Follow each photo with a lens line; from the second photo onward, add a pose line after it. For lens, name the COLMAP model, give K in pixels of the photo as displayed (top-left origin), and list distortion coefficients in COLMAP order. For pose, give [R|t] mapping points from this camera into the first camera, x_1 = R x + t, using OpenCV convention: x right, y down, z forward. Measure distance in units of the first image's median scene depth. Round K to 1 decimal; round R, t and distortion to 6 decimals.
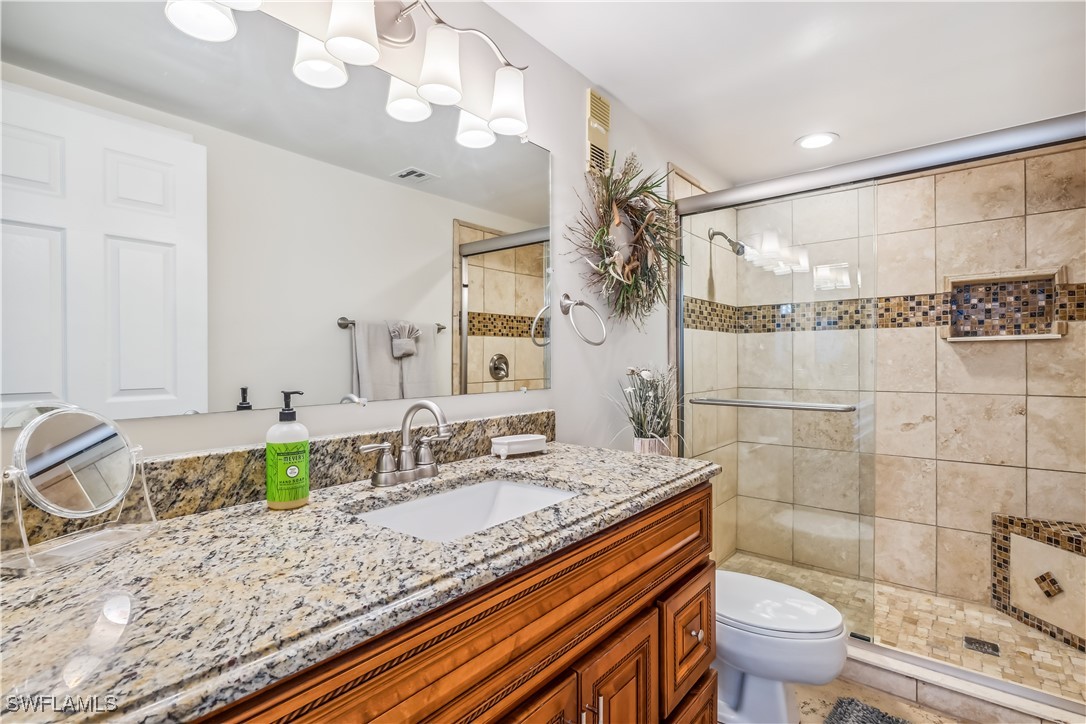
lens RADIAL K [[525.2, 0, 542.2], [0, 525.2, 360.8], [0, 0, 1]] dist [-0.004619, -0.001181]
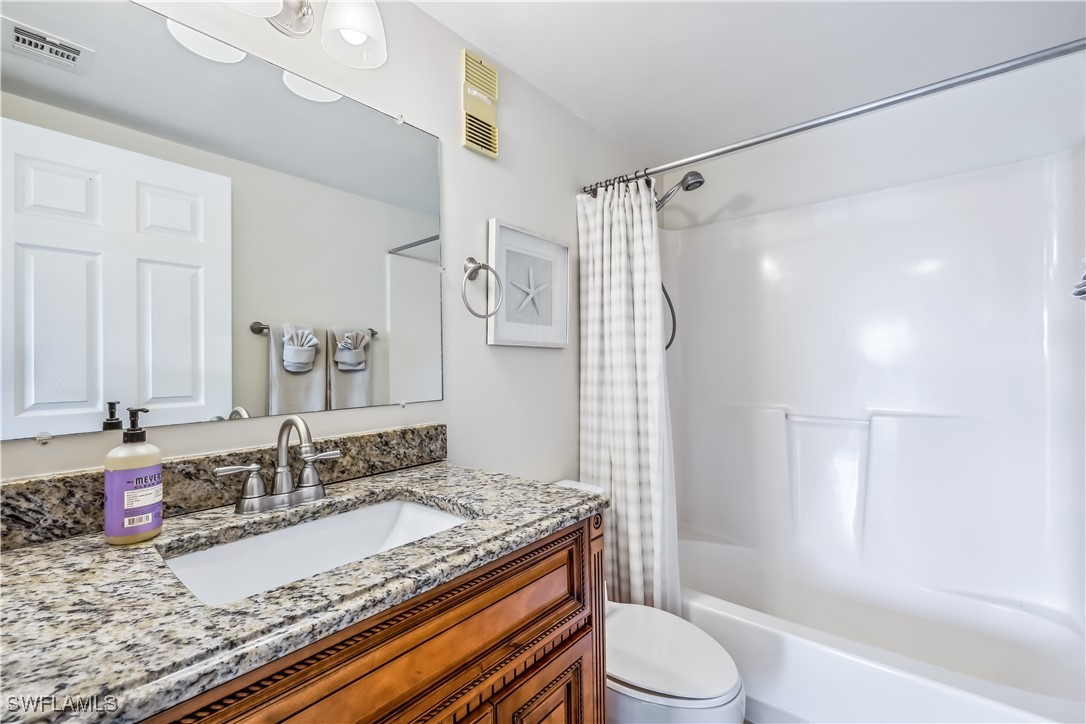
lens RADIAL K [[459.3, 0, 543.9], [0, 459.3, 362.6], [0, 0, 1]] dist [-0.001040, -0.000192]
pose [[0.999801, -0.019604, 0.003750, 0.183949], [0.019607, 0.999808, -0.000677, -0.003061], [-0.003736, 0.000750, 0.999993, 0.222093]]
